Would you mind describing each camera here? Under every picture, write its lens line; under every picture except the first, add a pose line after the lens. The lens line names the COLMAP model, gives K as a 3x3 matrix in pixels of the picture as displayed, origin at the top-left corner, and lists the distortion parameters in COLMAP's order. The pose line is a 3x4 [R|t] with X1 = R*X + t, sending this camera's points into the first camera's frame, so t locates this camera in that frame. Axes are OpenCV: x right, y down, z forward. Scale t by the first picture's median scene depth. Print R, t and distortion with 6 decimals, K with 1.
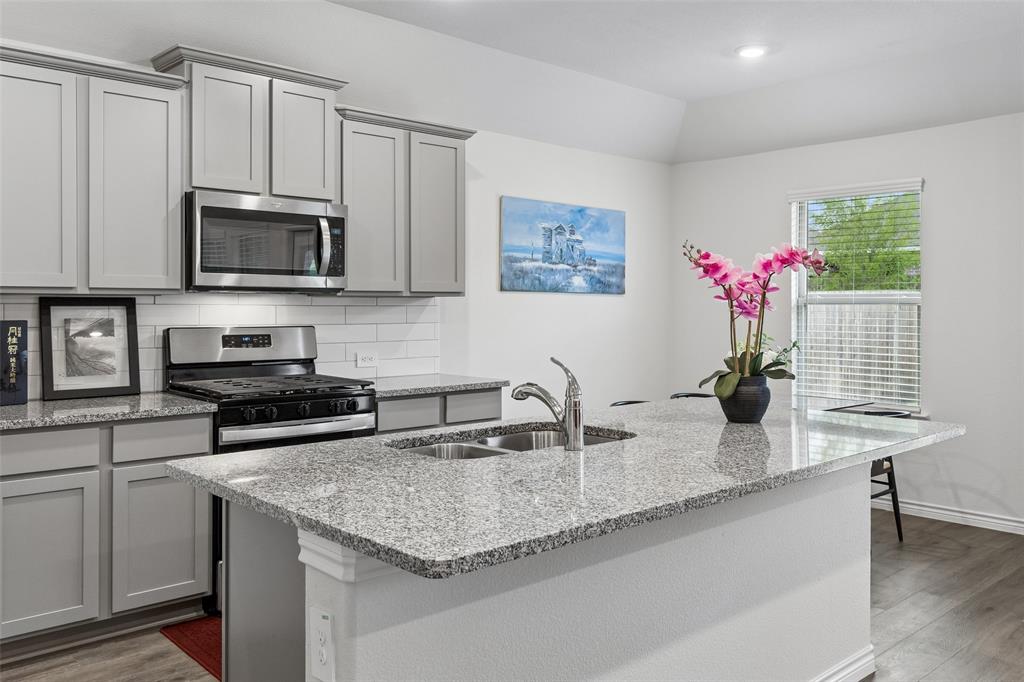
lens RADIAL K [[838.2, 0, 521.5], [0, 838.2, 305.7], [0, 0, 1]] dist [-0.008003, -0.000027]
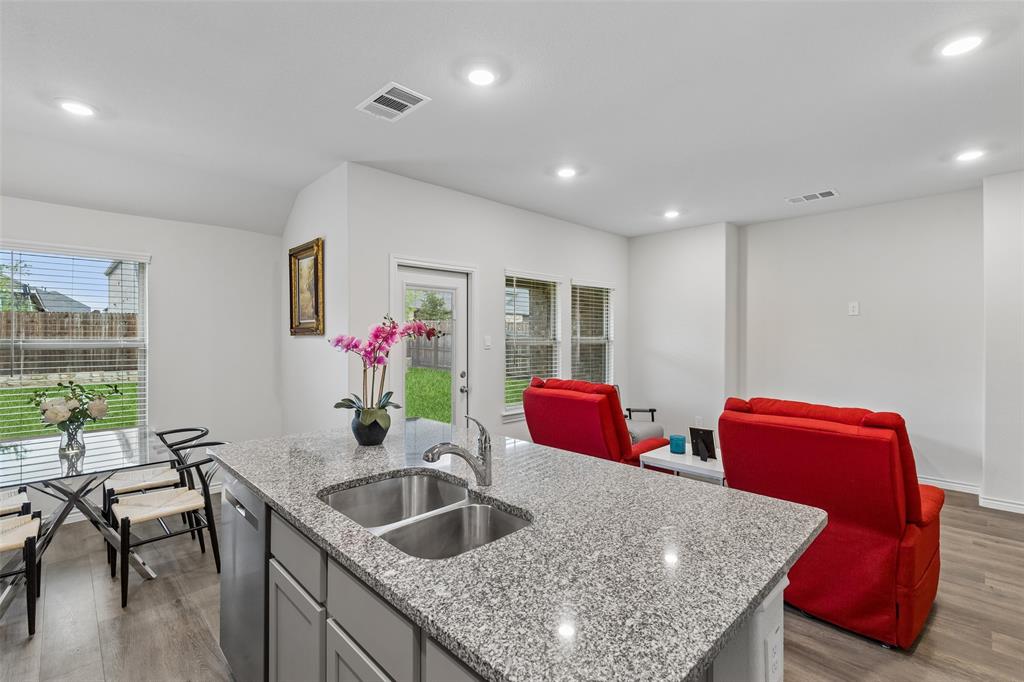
lens RADIAL K [[466.2, 0, 512.2], [0, 466.2, 334.6], [0, 0, 1]] dist [0.008975, -0.001480]
pose [[-0.033966, 0.000959, 0.999423, -0.323896], [-0.004078, 0.999991, -0.001098, -0.026536], [-0.999415, -0.004113, -0.033962, 0.493034]]
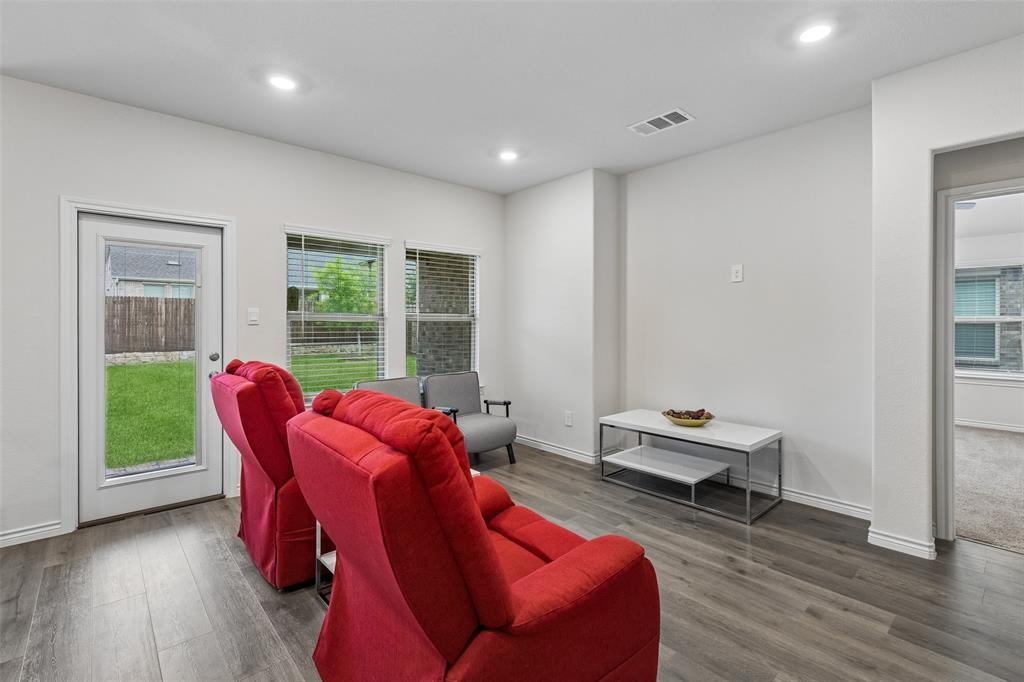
lens RADIAL K [[466.2, 0, 519.6], [0, 466.2, 322.6], [0, 0, 1]] dist [0.008975, -0.001480]
pose [[0.013639, 0.000531, 0.999907, -0.115065], [-0.003661, 0.999993, -0.000481, -0.002688], [-0.999900, -0.003654, 0.013641, 0.061451]]
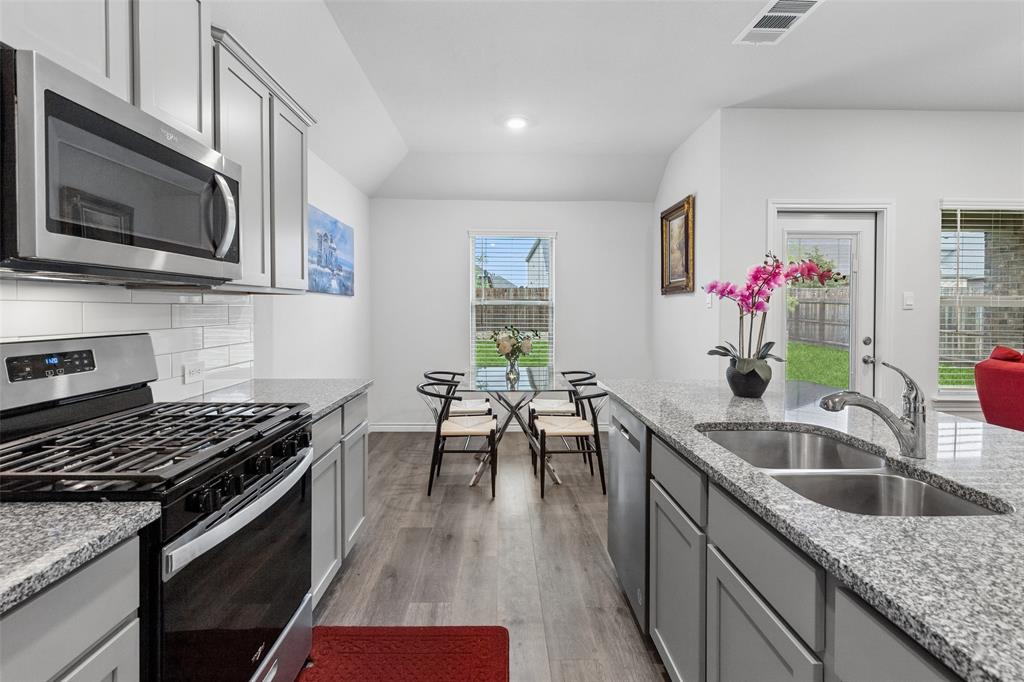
lens RADIAL K [[466.2, 0, 508.7], [0, 466.2, 313.1], [0, 0, 1]] dist [0.008975, -0.001480]
pose [[0.656486, -0.007315, 0.754303, -0.328093], [-0.004309, 0.999900, 0.013447, 0.001617], [-0.754326, -0.012078, 0.656389, 0.501132]]
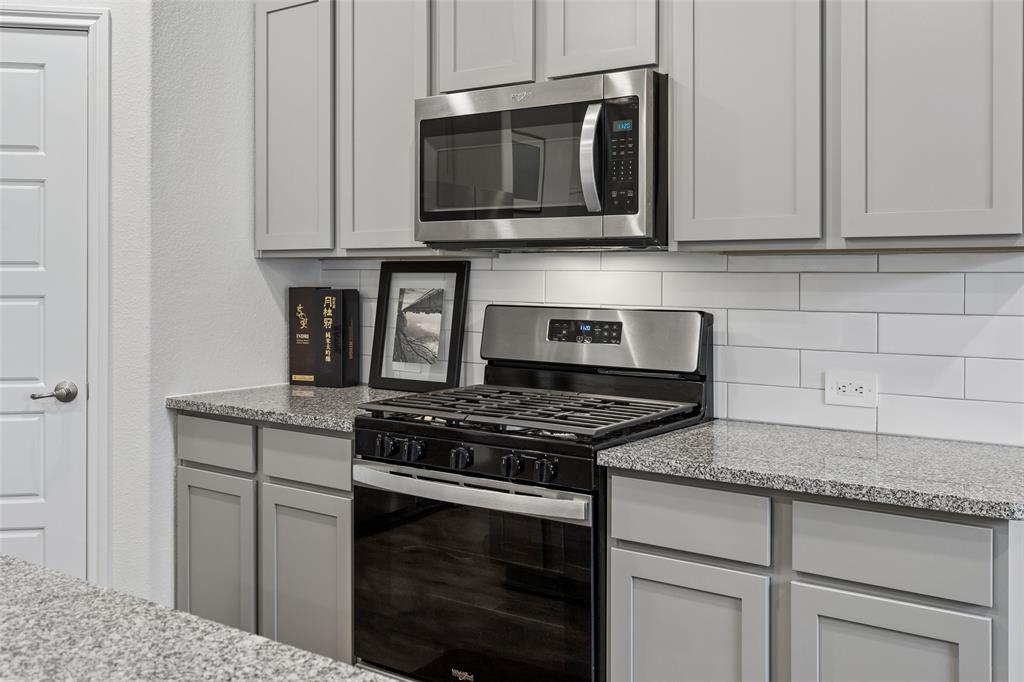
lens RADIAL K [[997.4, 0, 505.4], [0, 997.4, 280.7], [0, 0, 1]] dist [0.011862, 0.000000]
pose [[0.193675, 0.006088, -0.981047, 0.320883], [-0.001964, 0.999981, 0.005818, 0.001875], [0.981064, 0.000800, 0.193683, 0.724526]]
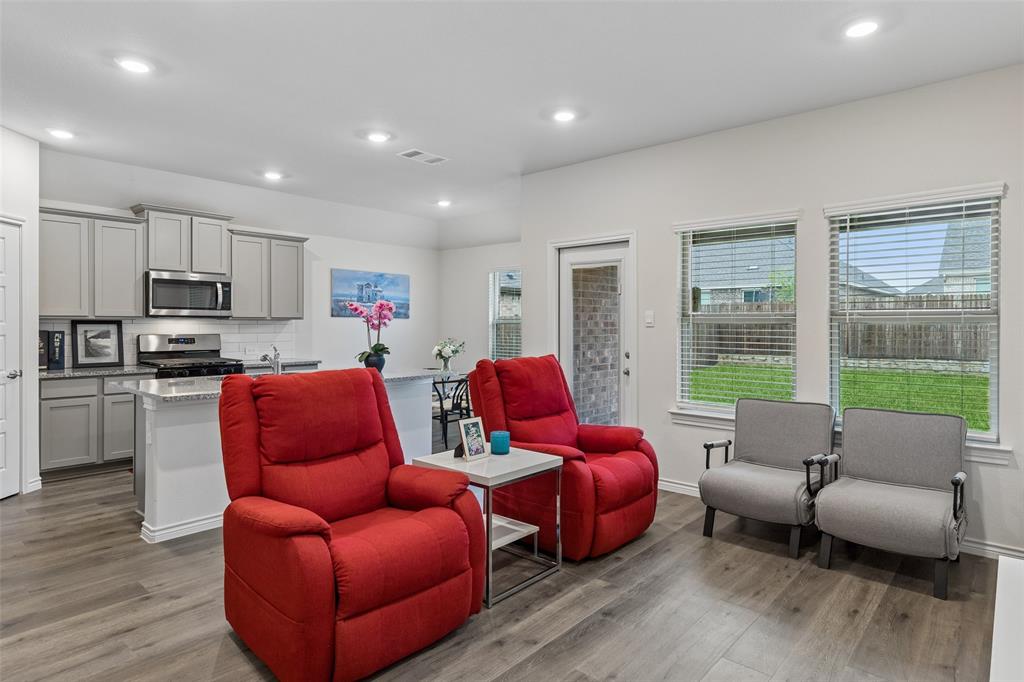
lens RADIAL K [[576.2, 0, 525.1], [0, 576.2, 326.6], [0, 0, 1]] dist [-0.000615, -0.002643]
pose [[0.994496, 0.001389, 0.104768, 0.332960], [-0.001976, 0.999983, 0.005499, -0.003180], [-0.104759, -0.005675, 0.994481, -0.460975]]
